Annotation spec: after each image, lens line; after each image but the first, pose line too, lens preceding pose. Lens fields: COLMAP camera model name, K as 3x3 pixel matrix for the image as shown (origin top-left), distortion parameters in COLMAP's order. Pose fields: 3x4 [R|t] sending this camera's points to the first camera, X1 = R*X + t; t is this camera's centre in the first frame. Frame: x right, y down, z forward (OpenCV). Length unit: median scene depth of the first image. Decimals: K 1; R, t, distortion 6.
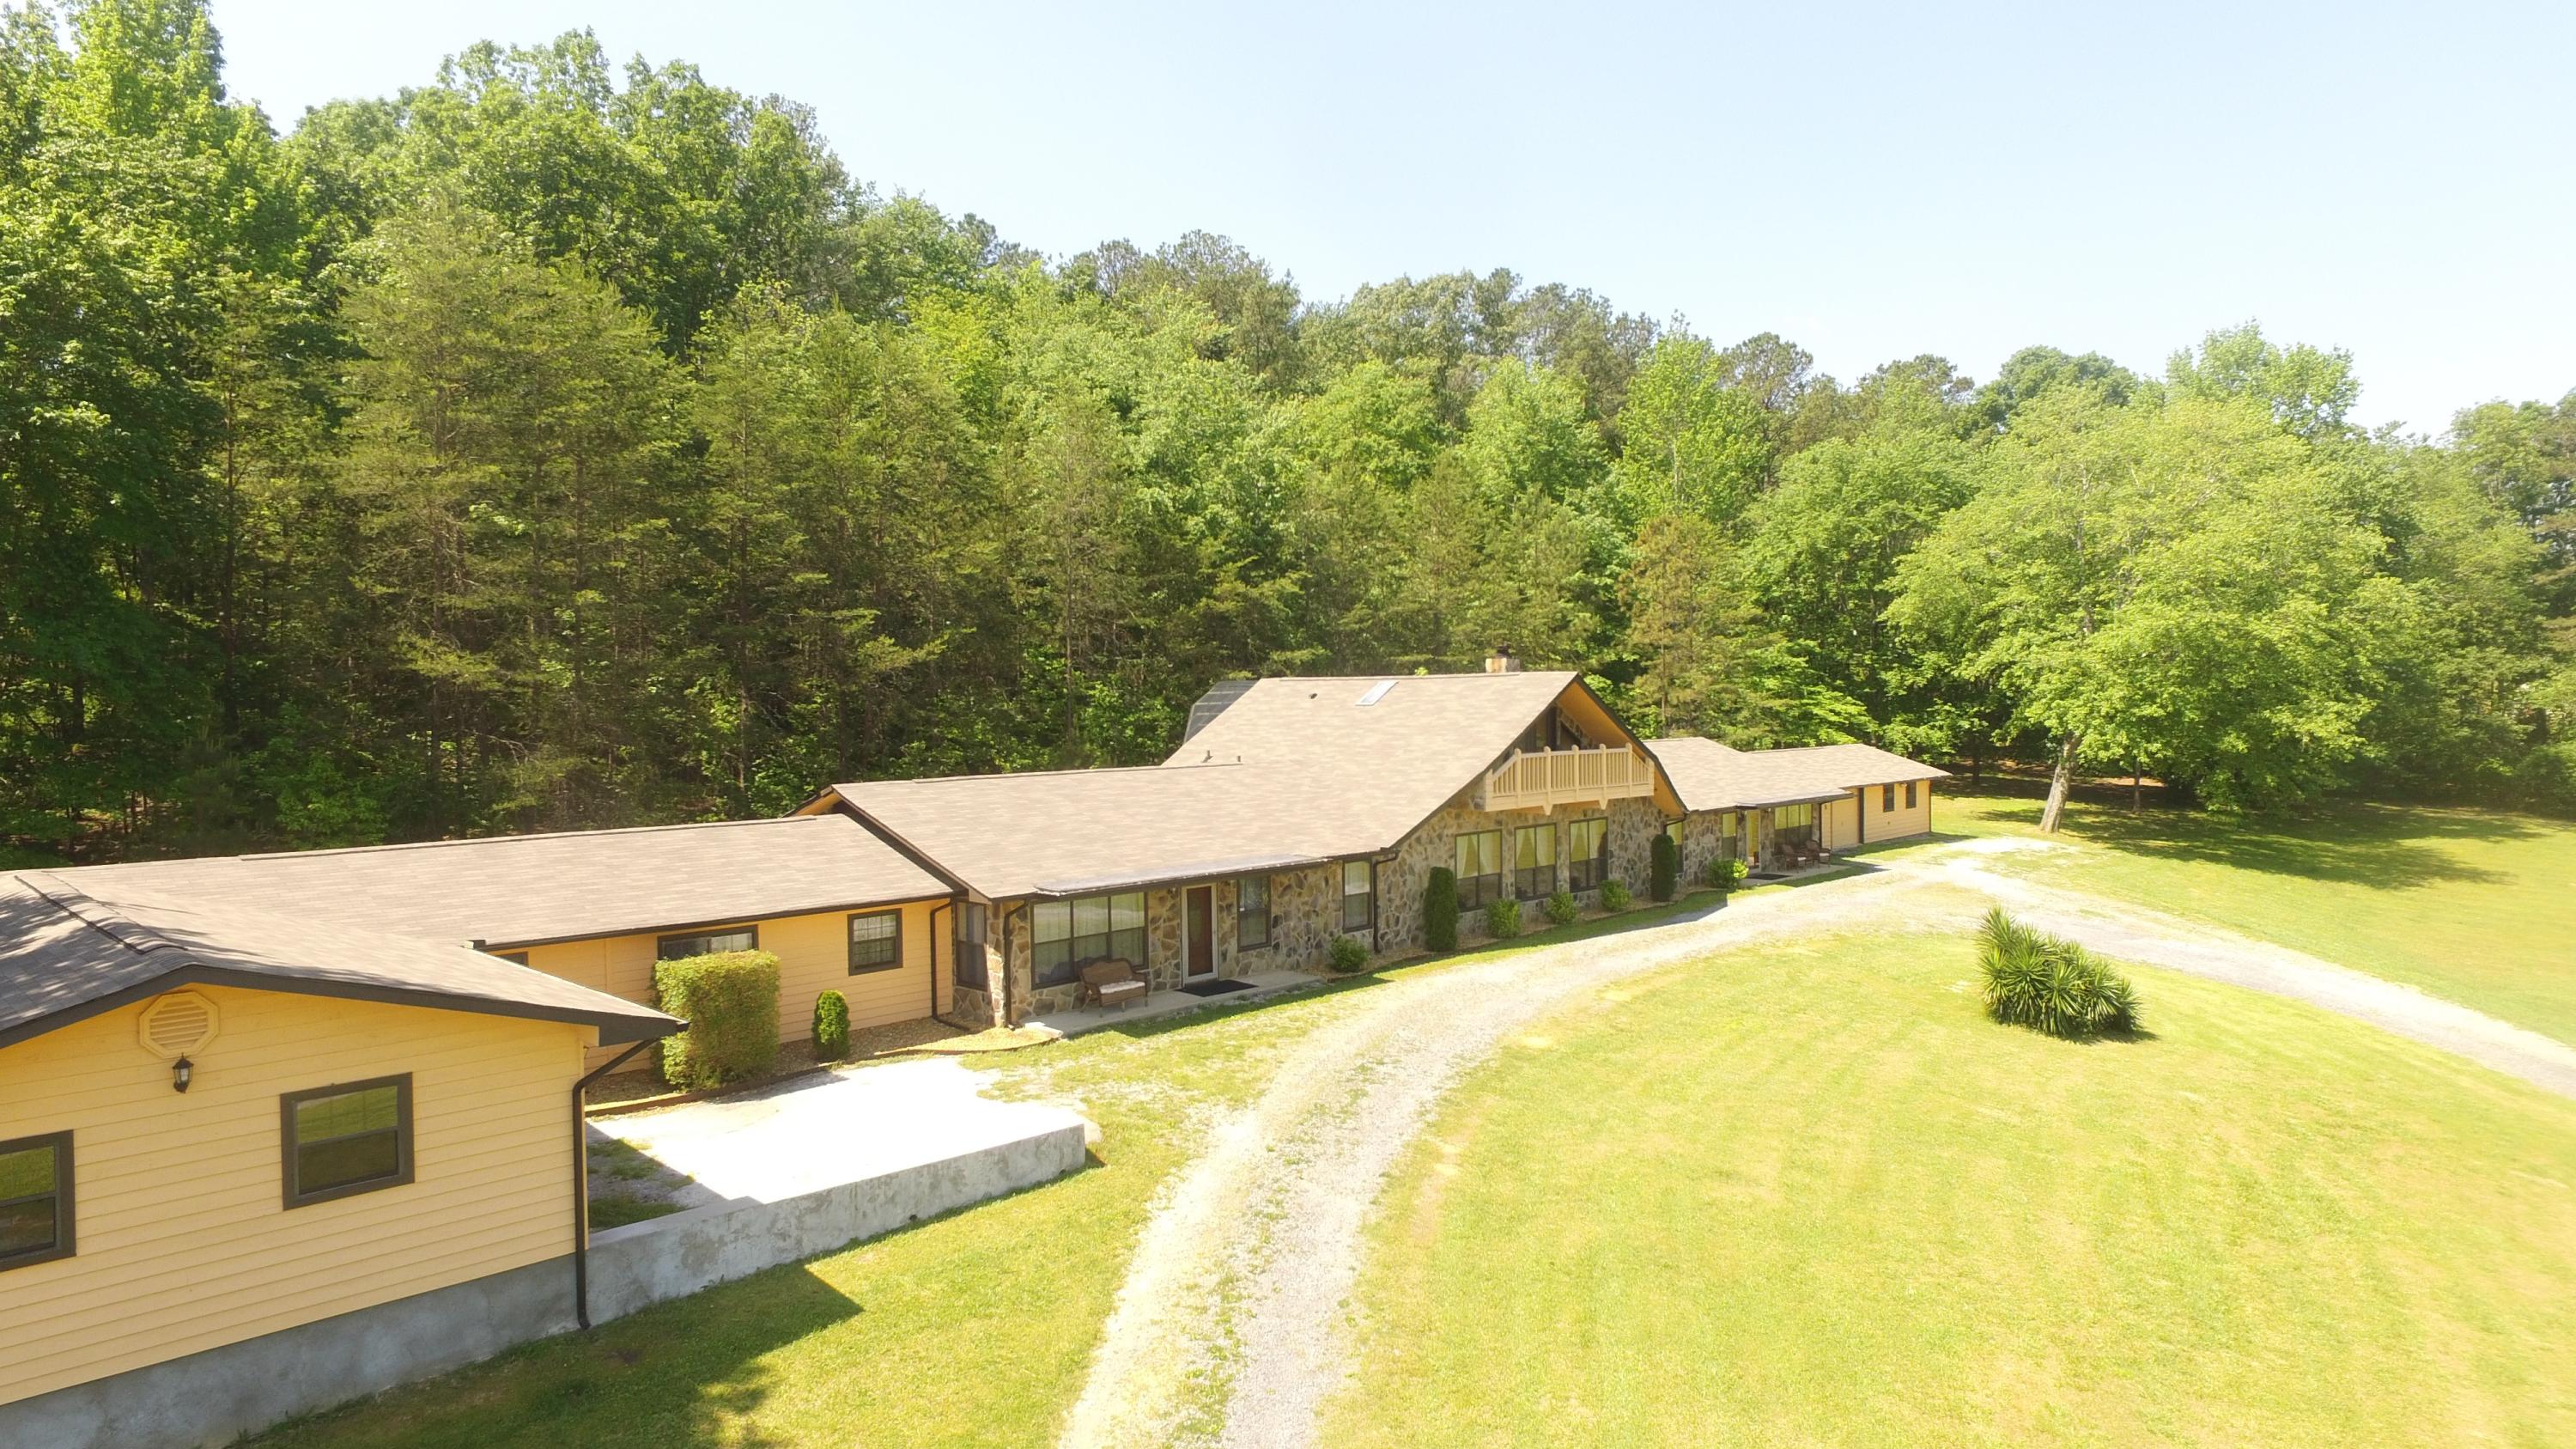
lens RADIAL K [[1500.8, 0, 1288.0], [0, 1500.8, 724.5], [0, 0, 1]] dist [-0.012652, 0.011737]
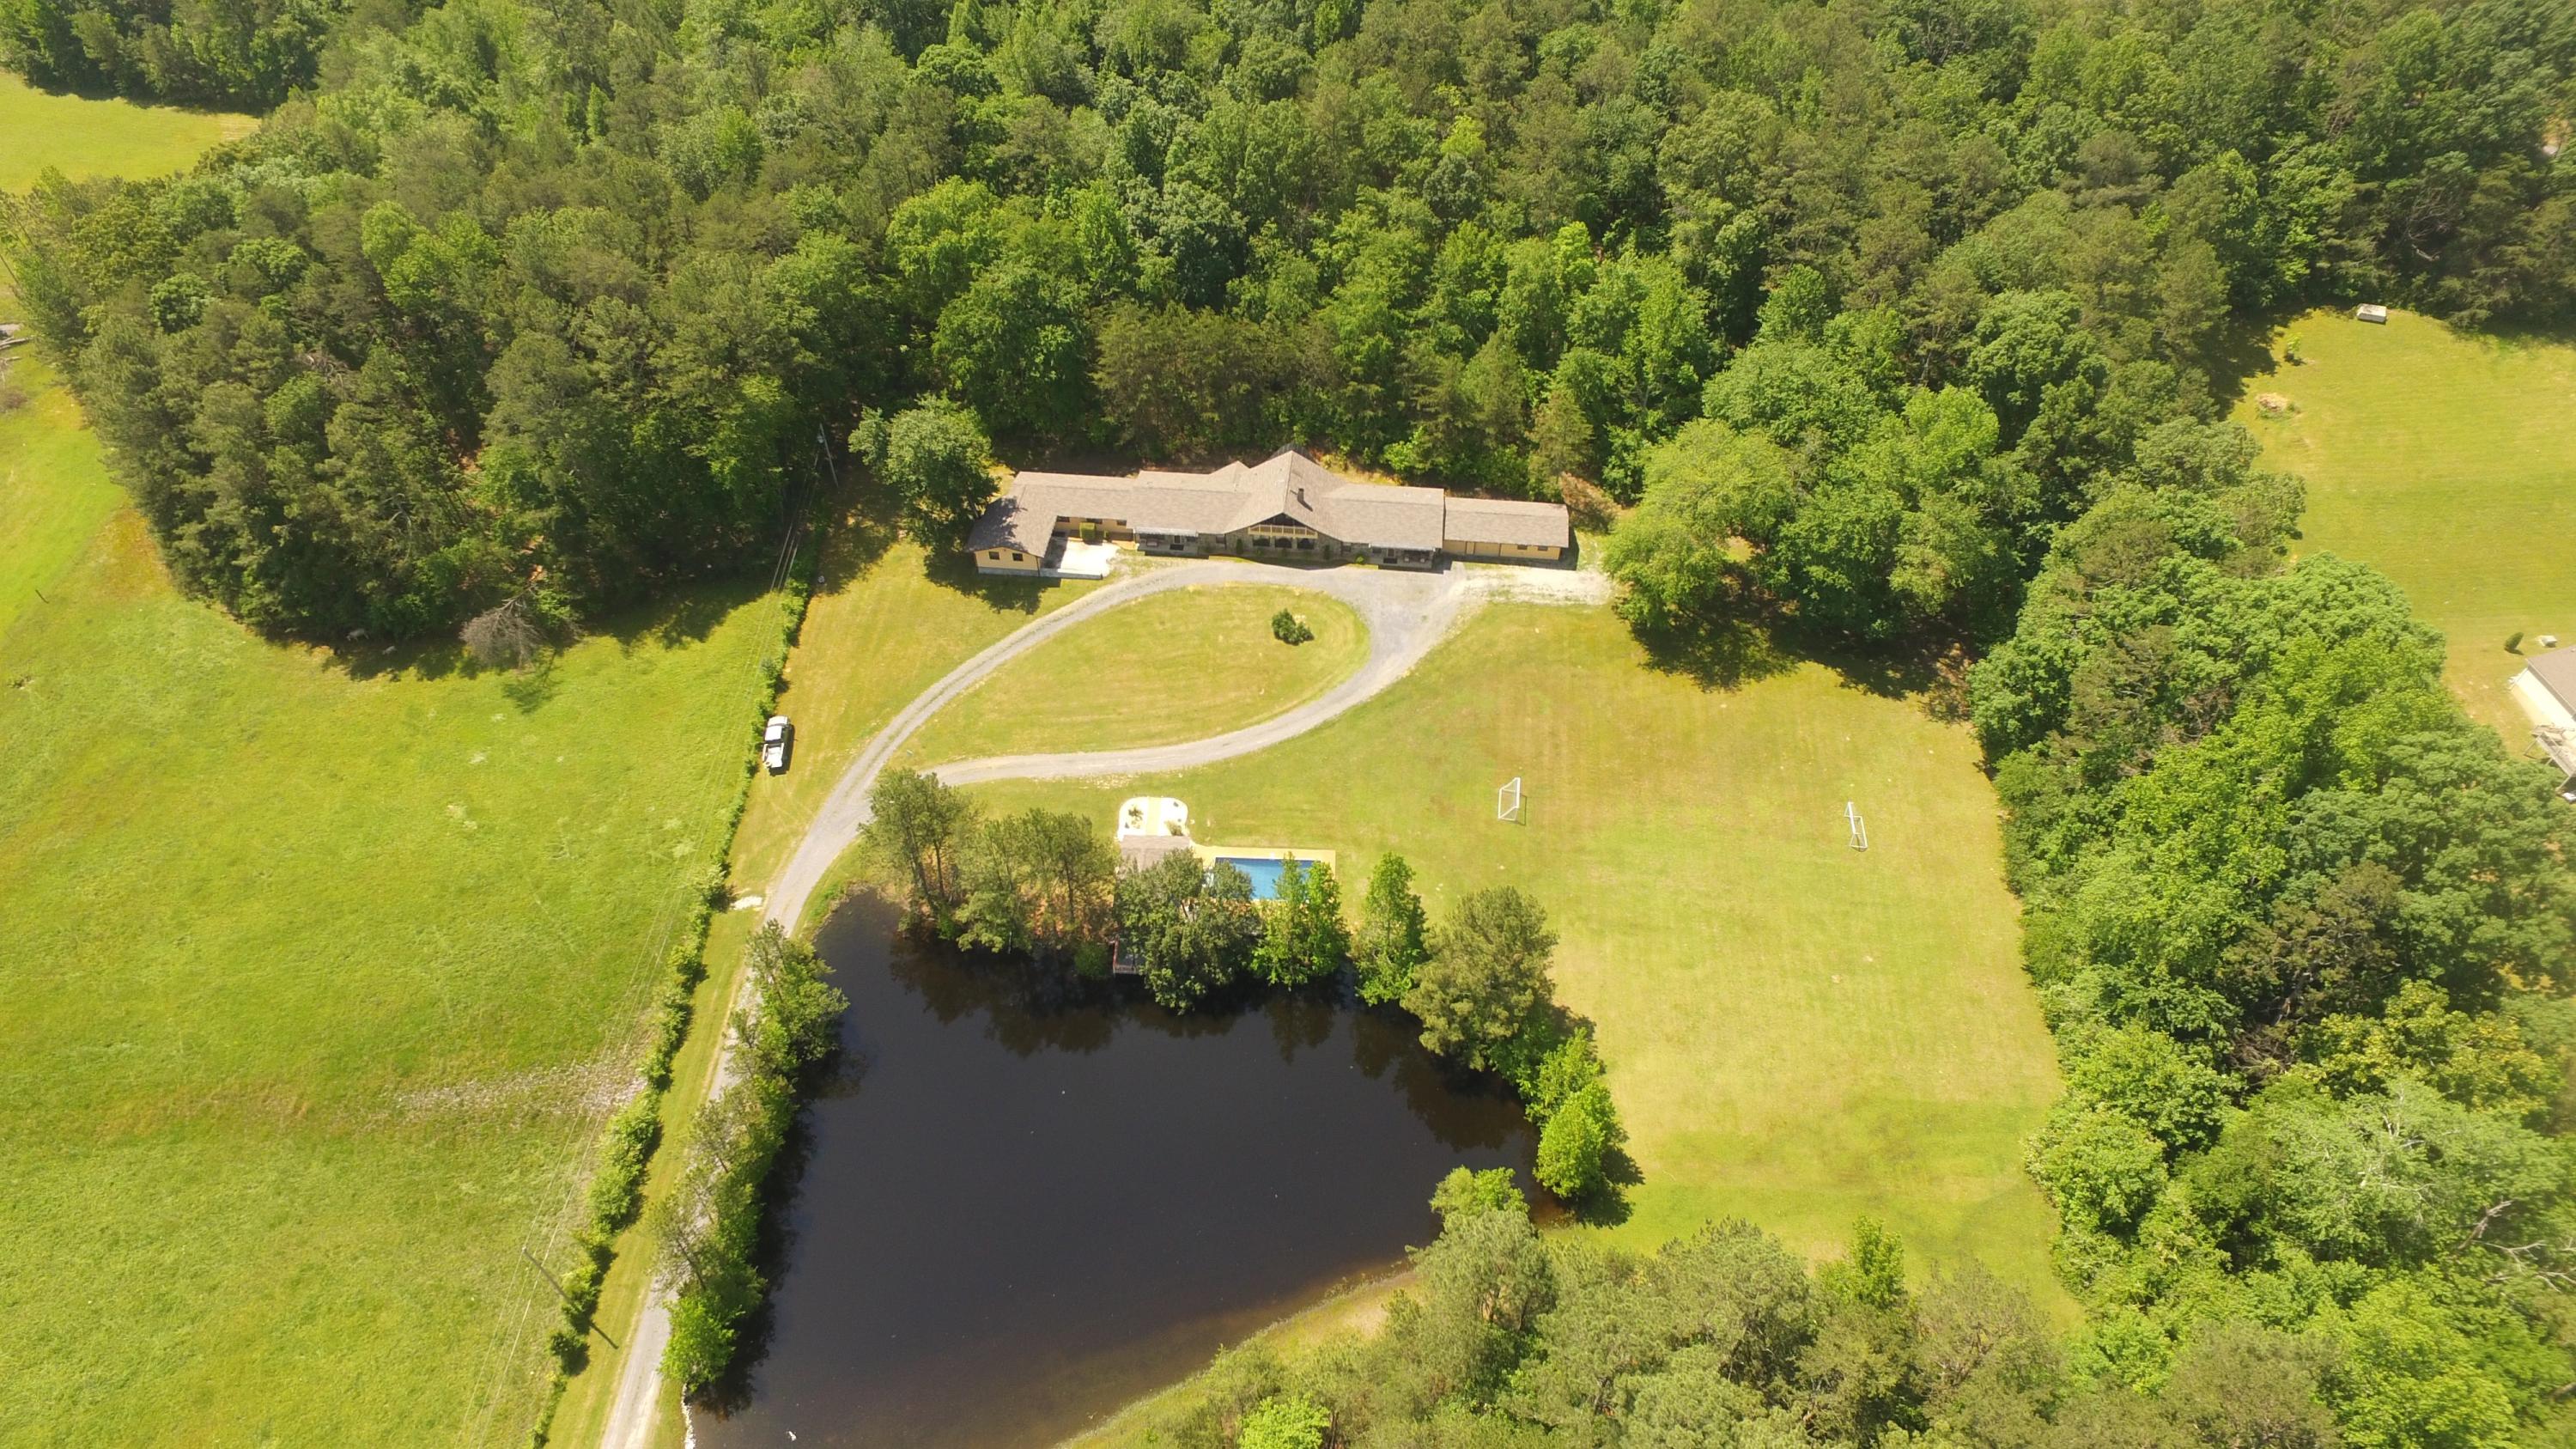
lens RADIAL K [[1498.2, 0, 1289.6], [0, 1498.2, 731.2], [0, 0, 1]] dist [-0.011478, 0.013448]
pose [[0.630959, 0.563446, -0.533310, 3.470382], [-0.032405, 0.705958, 0.707512, -3.201307], [0.775139, -0.429129, 0.463689, -1.498412]]
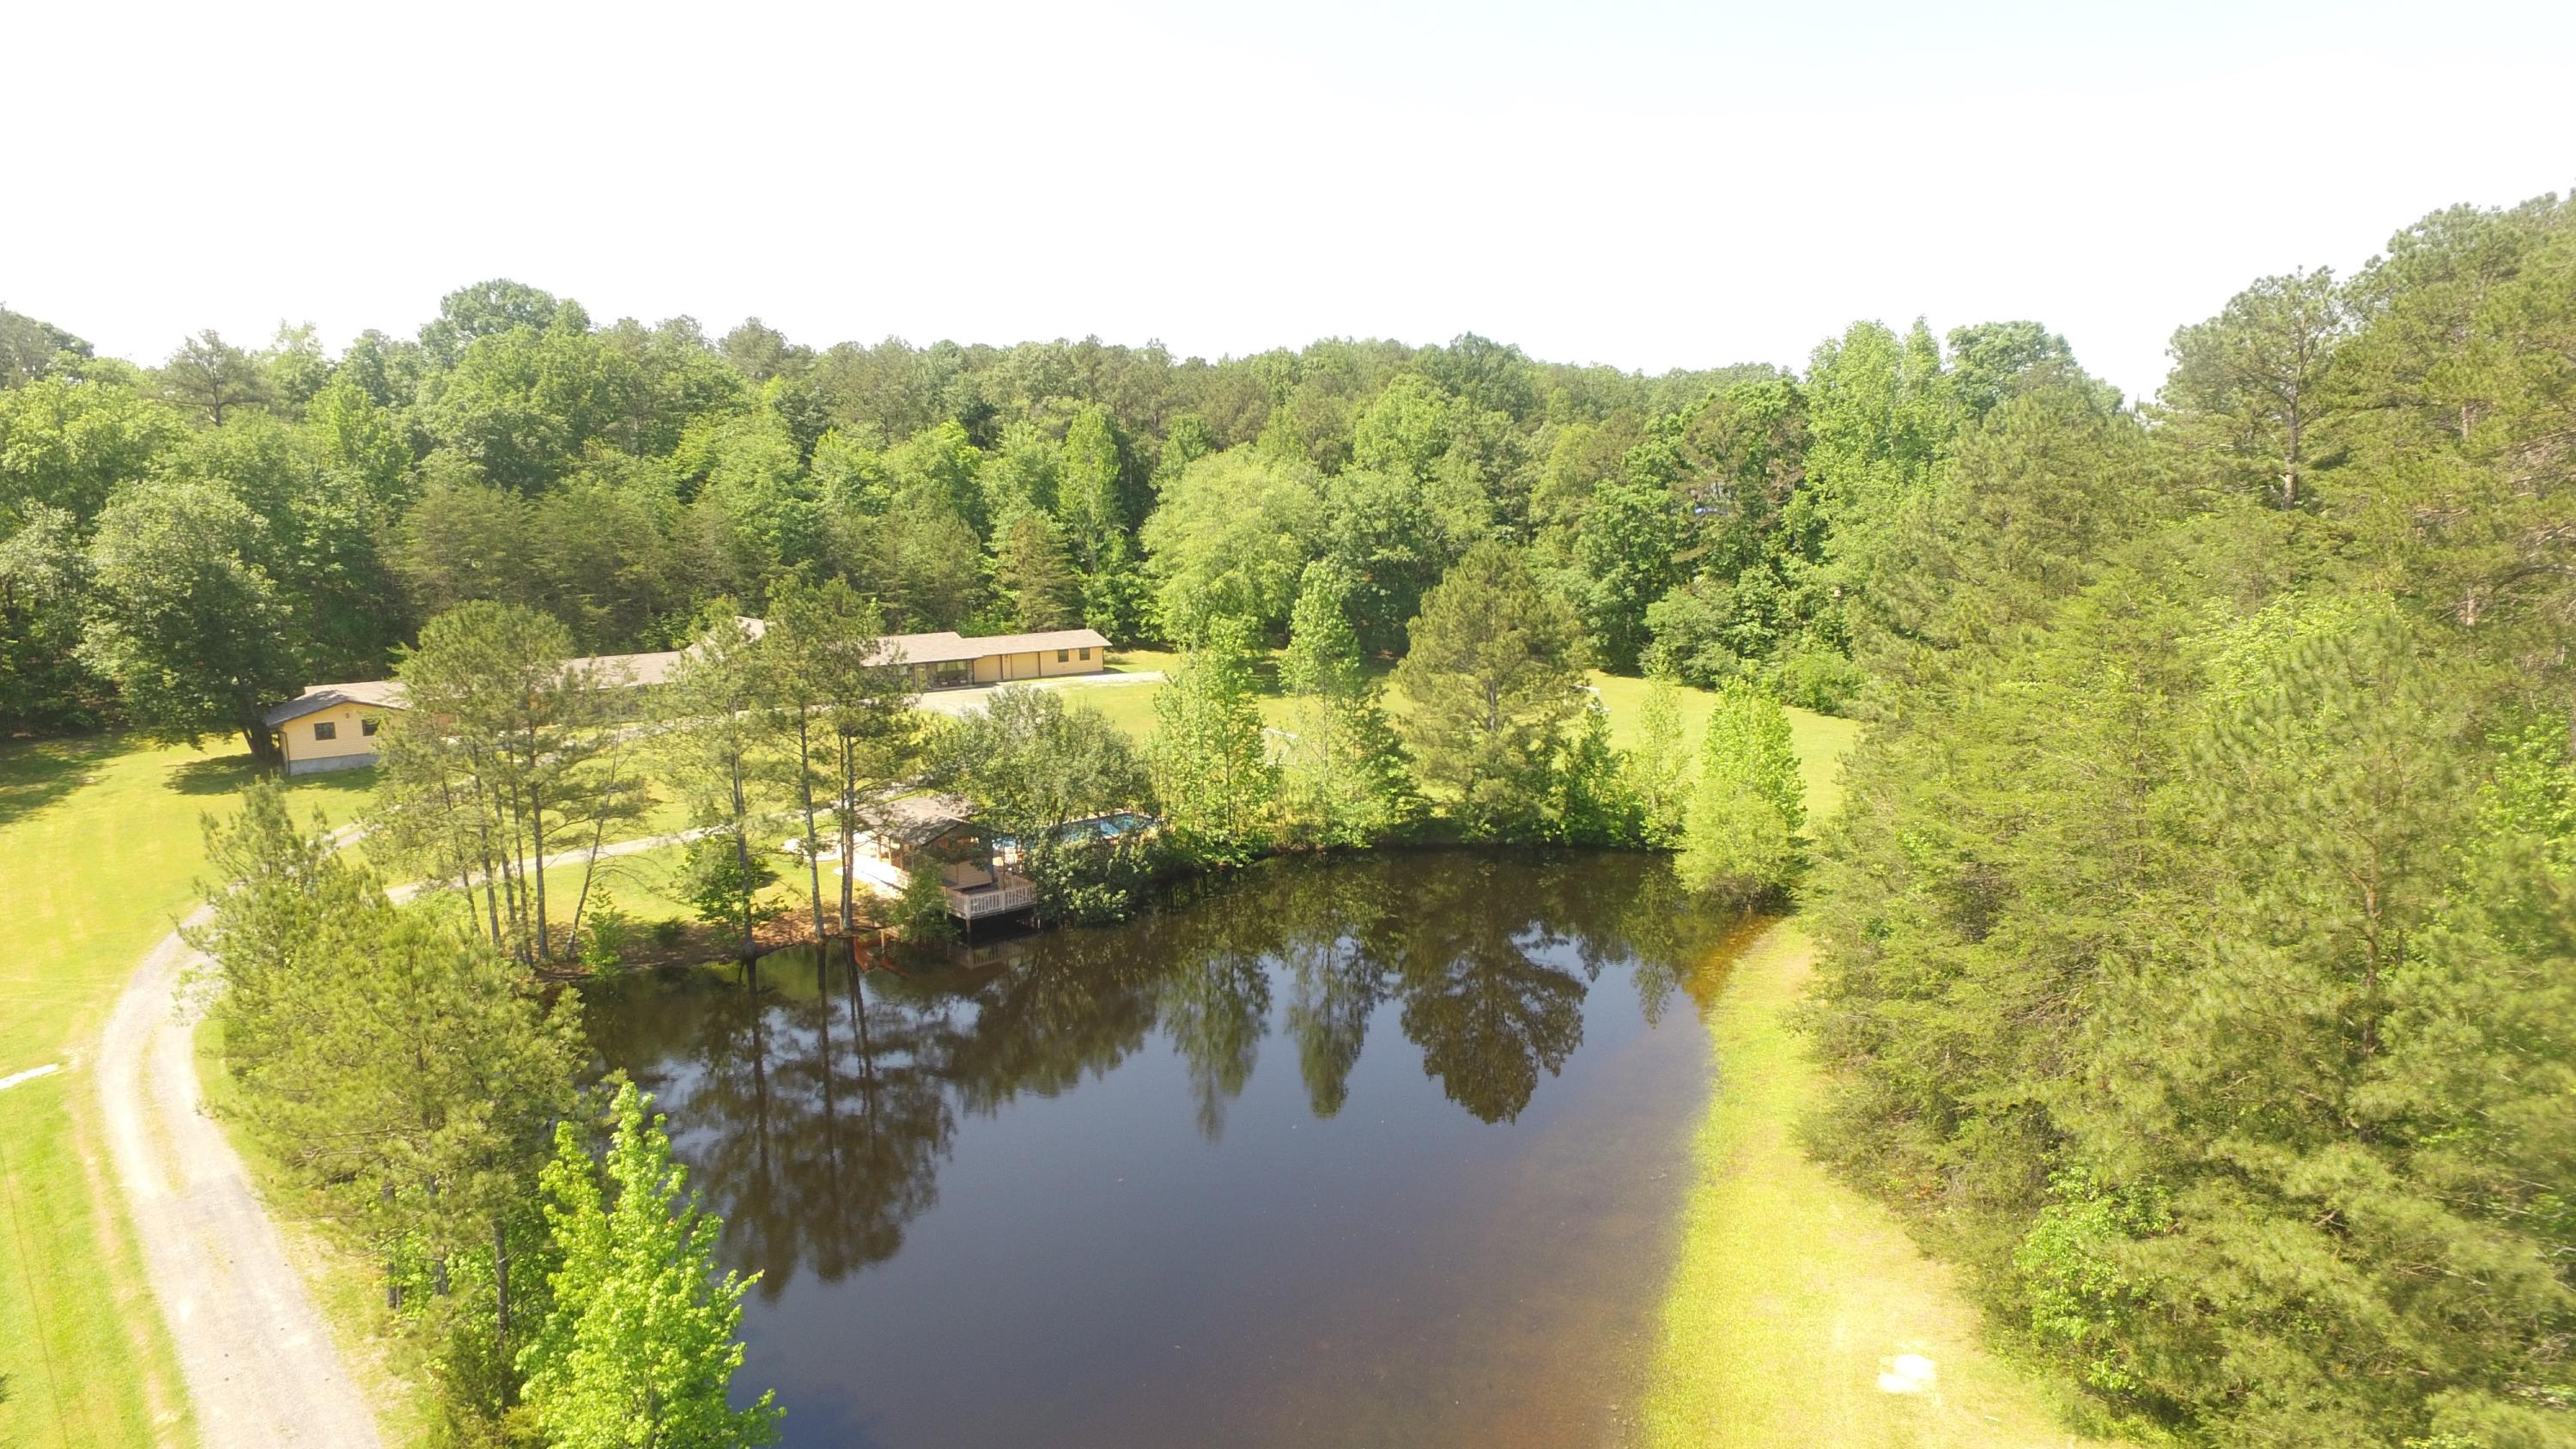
lens RADIAL K [[1498.2, 0, 1289.6], [0, 1498.2, 731.2], [0, 0, 1]] dist [-0.011478, 0.013448]
pose [[0.988276, 0.017259, -0.151702, 2.100427], [0.003560, 0.990715, 0.135907, -0.283130], [0.152639, -0.134853, 0.979038, -2.327862]]
